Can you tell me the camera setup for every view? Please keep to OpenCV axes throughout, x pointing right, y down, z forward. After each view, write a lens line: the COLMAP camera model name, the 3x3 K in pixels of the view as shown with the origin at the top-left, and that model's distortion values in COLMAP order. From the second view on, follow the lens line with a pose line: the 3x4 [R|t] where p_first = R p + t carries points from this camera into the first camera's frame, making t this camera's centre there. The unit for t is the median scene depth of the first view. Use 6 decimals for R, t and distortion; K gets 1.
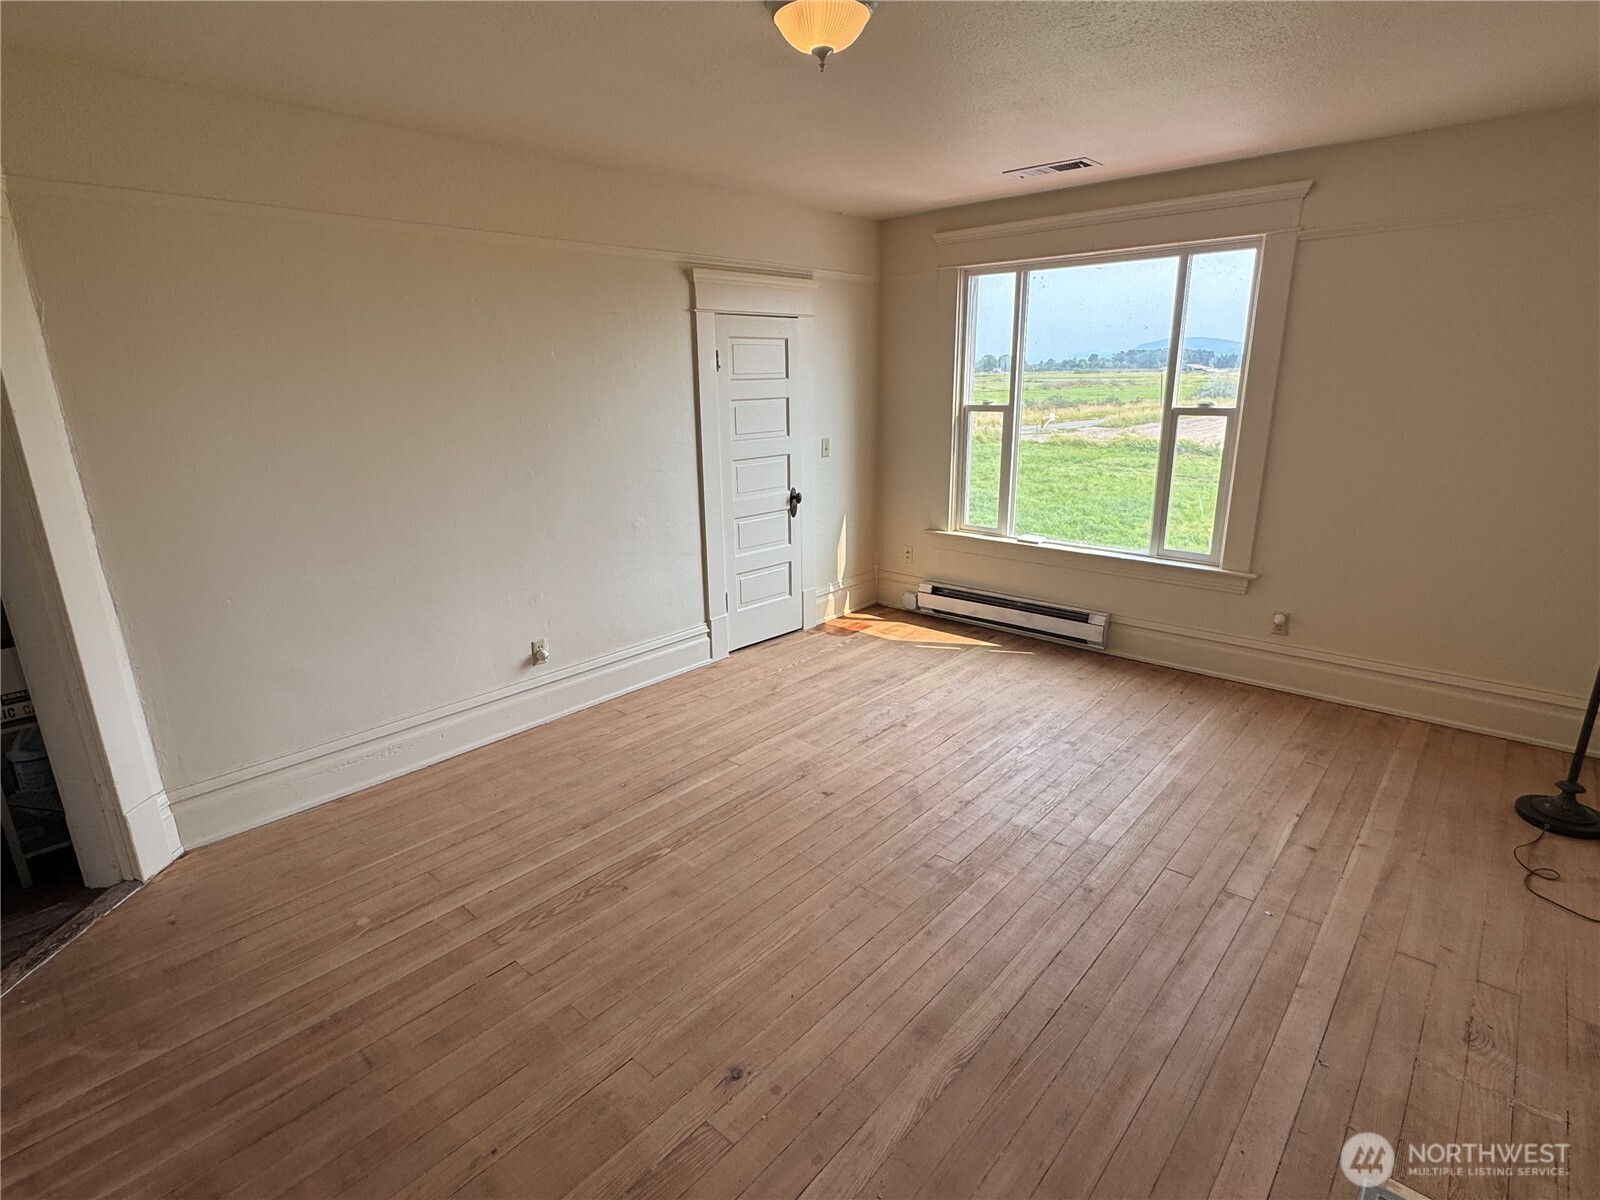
lens RADIAL K [[803.9, 0, 800.0], [0, 803.9, 600.0], [0, 0, 1]] dist [-0.002826, -0.000221]
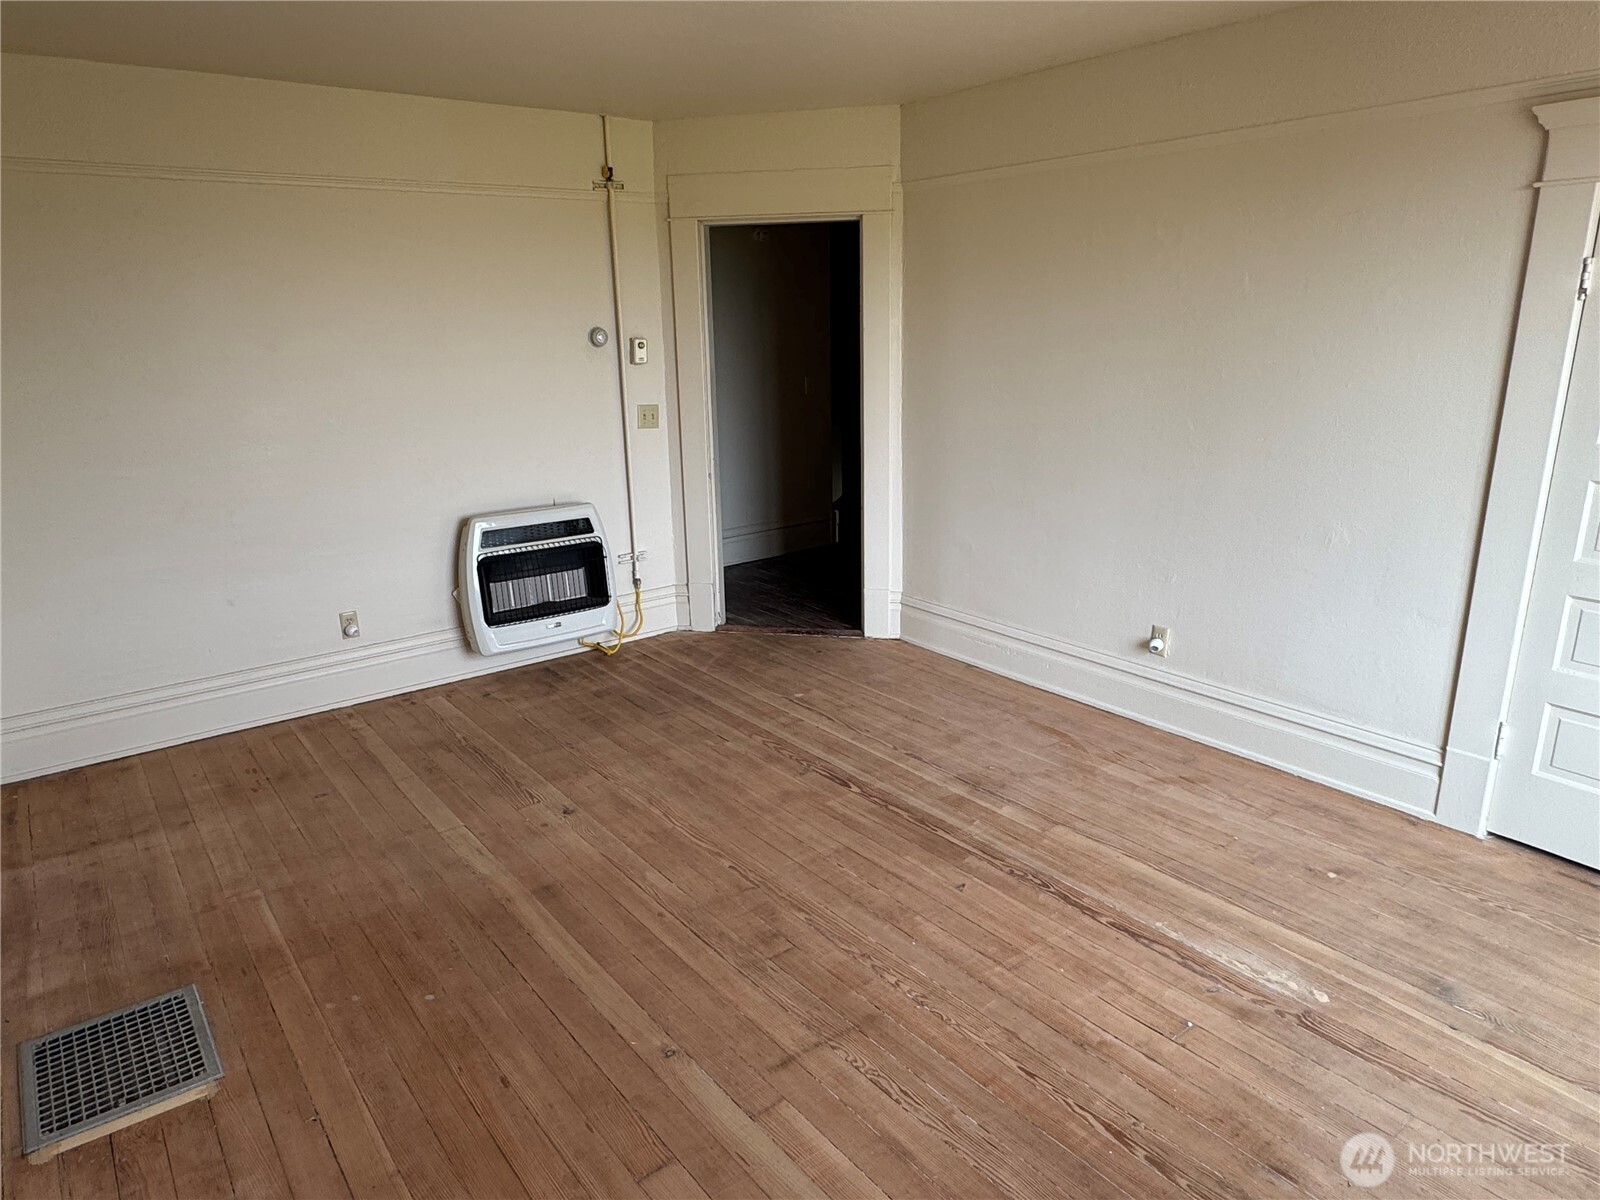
lens RADIAL K [[1033.6, 0, 800.0], [0, 1033.6, 600.0], [0, 0, 1]] dist [0.004618, 0.002516]
pose [[-0.186985, 0.280198, -0.941555, 0.977837], [-0.248294, 0.913859, 0.321265, -0.297064], [0.950467, 0.293854, -0.101307, 0.976331]]
